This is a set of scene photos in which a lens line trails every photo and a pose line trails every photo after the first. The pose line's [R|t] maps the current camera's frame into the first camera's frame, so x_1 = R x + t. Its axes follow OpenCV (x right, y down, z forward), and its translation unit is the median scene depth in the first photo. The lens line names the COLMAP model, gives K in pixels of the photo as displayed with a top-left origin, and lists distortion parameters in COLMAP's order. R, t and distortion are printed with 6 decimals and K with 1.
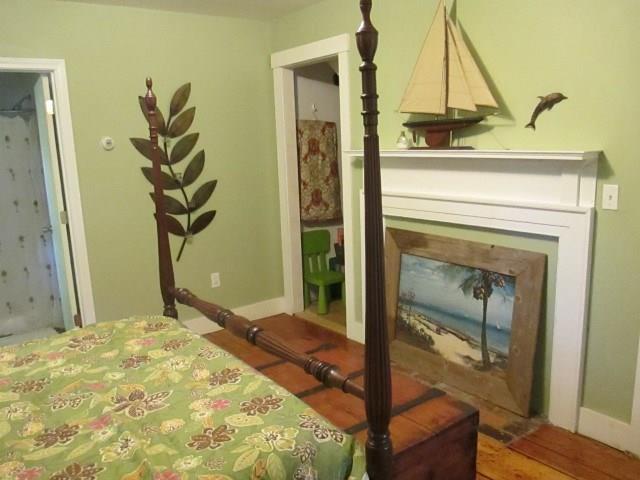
lens RADIAL K [[533.3, 0, 320.0], [0, 533.3, 240.5], [0, 0, 1]] dist [-0.036420, -0.014199]
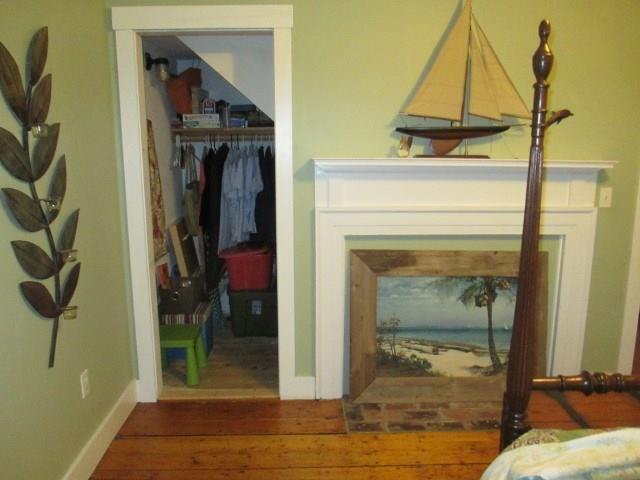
lens RADIAL K [[533.3, 0, 320.0], [0, 533.3, 241.8], [0, 0, 1]] dist [-0.036420, -0.014199]
pose [[0.592659, -0.111732, 0.797666, -0.655258], [0.130194, 0.990598, 0.042024, -0.091029], [-0.794862, 0.078946, 0.601633, 0.612039]]
